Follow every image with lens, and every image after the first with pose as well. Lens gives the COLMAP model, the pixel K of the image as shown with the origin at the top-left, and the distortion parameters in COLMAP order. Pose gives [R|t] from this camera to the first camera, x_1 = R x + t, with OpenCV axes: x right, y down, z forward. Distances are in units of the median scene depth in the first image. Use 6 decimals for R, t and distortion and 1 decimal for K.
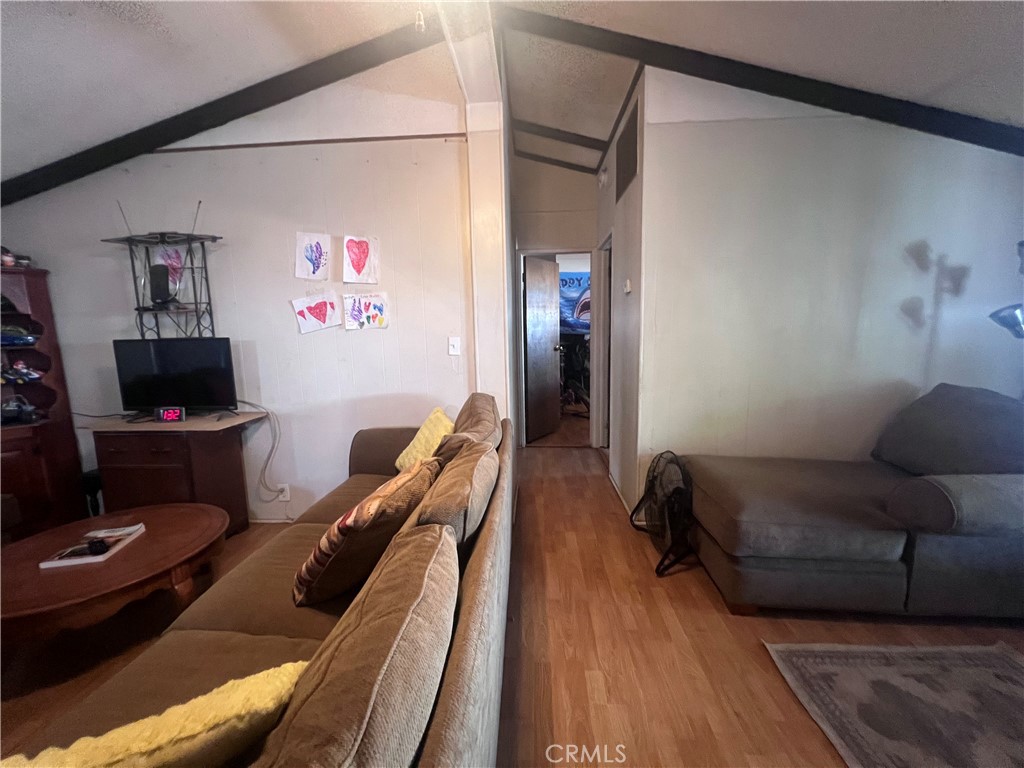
lens RADIAL K [[410.8, 0, 510.6], [0, 410.8, 382.8], [0, 0, 1]] dist [0.001593, -0.000034]
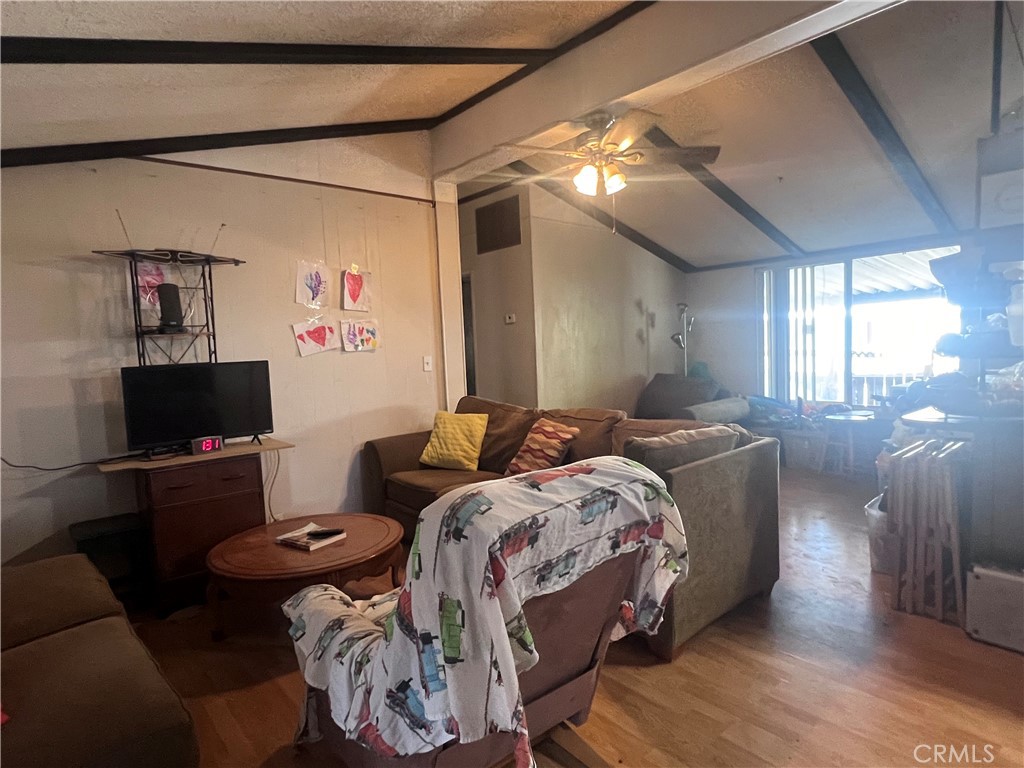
lens RADIAL K [[565.4, 0, 507.5], [0, 565.4, 383.9], [0, 0, 1]] dist [-0.002066, -0.001346]
pose [[0.720260, -0.056081, 0.691434, -1.153268], [0.119952, 0.991781, -0.044511, 0.075519], [-0.683255, 0.114999, 0.721068, -0.374867]]
